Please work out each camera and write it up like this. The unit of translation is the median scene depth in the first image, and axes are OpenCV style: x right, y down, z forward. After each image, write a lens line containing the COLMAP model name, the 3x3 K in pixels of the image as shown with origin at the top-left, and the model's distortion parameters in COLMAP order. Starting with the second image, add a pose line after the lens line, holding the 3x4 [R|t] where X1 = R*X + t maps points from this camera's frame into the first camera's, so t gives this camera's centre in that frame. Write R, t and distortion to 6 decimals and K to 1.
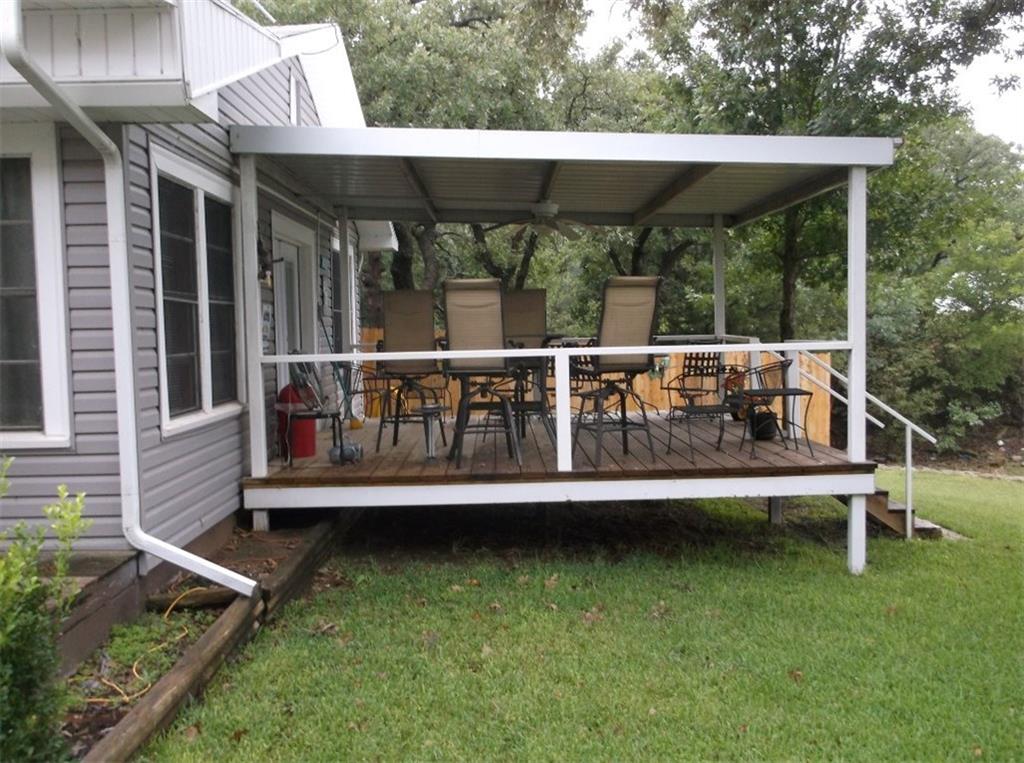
lens RADIAL K [[1002.2, 0, 512.3], [0, 1002.2, 388.7], [0, 0, 1]] dist [0.020792, 0.000000]
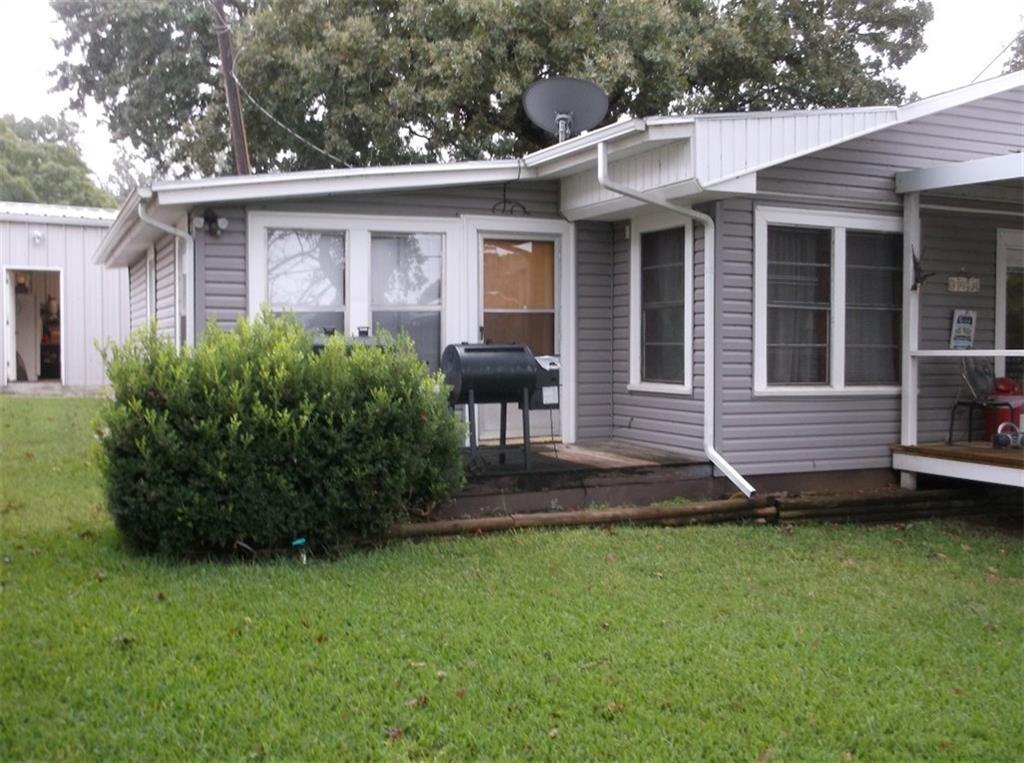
lens RADIAL K [[1002.2, 0, 505.0], [0, 1002.2, 380.3], [0, 0, 1]] dist [0.020792, 0.000000]
pose [[0.411705, 0.038021, -0.910524, 0.782628], [-0.064699, 0.997828, 0.012412, 0.026059], [0.909018, 0.053800, 0.413271, 0.010938]]
